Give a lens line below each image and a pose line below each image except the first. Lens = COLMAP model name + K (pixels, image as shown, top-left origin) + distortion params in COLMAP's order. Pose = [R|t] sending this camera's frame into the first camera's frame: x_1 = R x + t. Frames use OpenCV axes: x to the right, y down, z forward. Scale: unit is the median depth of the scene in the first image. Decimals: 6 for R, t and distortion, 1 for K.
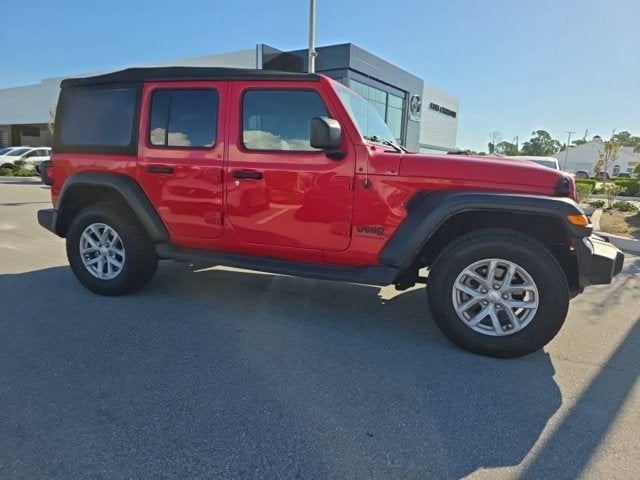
lens RADIAL K [[439.1, 0, 330.4], [0, 439.1, 235.4], [0, 0, 1]] dist [0.059986, -0.058647]
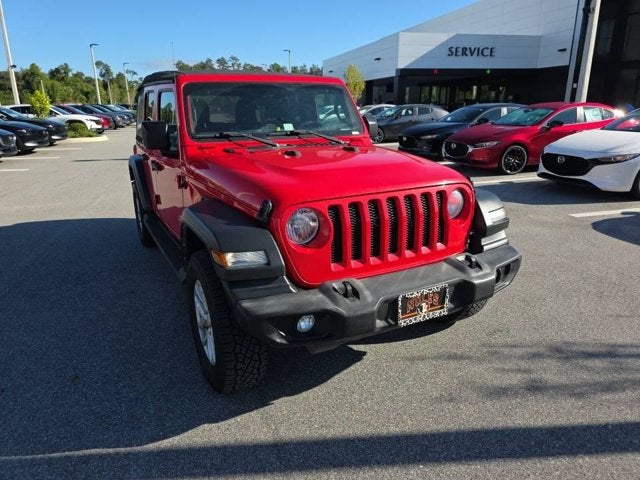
lens RADIAL K [[430.9, 0, 314.8], [0, 430.9, 240.4], [0, 0, 1]] dist [0.068106, -0.054377]
pose [[0.730744, 0.160552, -0.663503, 0.848967], [-0.067694, 0.984202, 0.163599, -0.147158], [0.679287, -0.074634, 0.730067, 0.380992]]
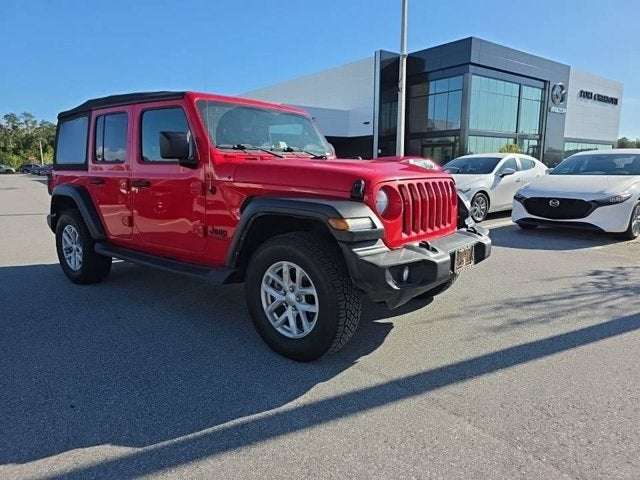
lens RADIAL K [[431.9, 0, 317.6], [0, 431.9, 238.5], [0, 0, 1]] dist [0.063881, -0.062304]
pose [[0.942467, 0.016237, -0.333904, 0.581075], [-0.015896, 0.999867, 0.003754, -0.003822], [0.333920, 0.001770, 0.942600, 0.064973]]
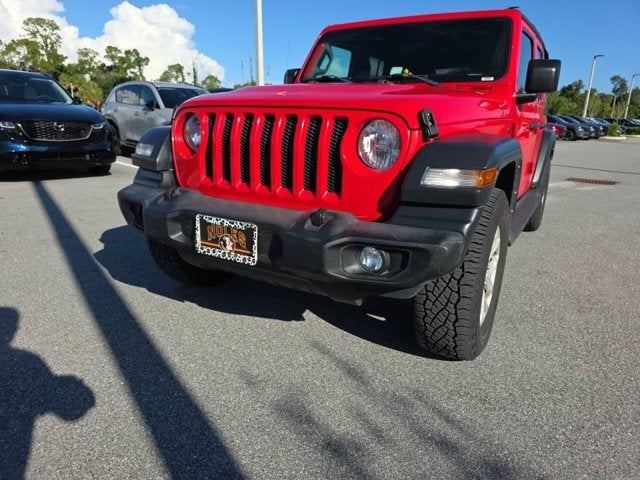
lens RADIAL K [[432.7, 0, 326.6], [0, 432.7, 241.1], [0, 0, 1]] dist [0.062434, -0.058870]
pose [[-0.176587, 0.228181, -0.957471, 1.031112], [-0.186319, 0.947422, 0.260149, -0.118007], [0.966490, 0.224334, -0.124788, 1.104639]]
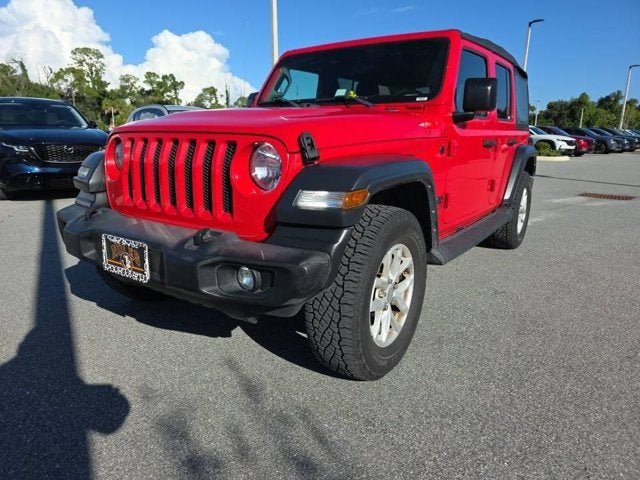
lens RADIAL K [[431.9, 0, 317.6], [0, 431.9, 238.5], [0, 0, 1]] dist [0.063881, -0.062304]
pose [[-0.261314, 0.187882, -0.946792, 1.005924], [-0.168284, 0.956984, 0.236351, -0.154232], [0.950471, 0.221092, -0.218455, 1.261966]]
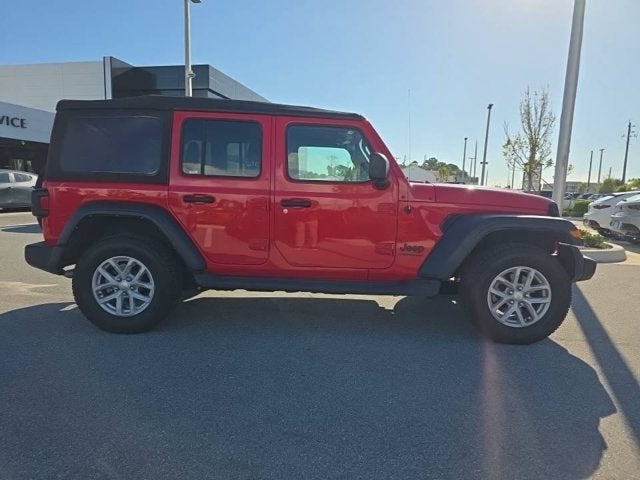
lens RADIAL K [[432.7, 0, 326.6], [0, 432.7, 241.1], [0, 0, 1]] dist [0.062434, -0.058870]
pose [[0.945803, -0.042811, 0.321908, -0.421759], [0.052866, 0.998347, -0.022554, -0.016060], [-0.320410, 0.038349, 0.946502, -0.014760]]
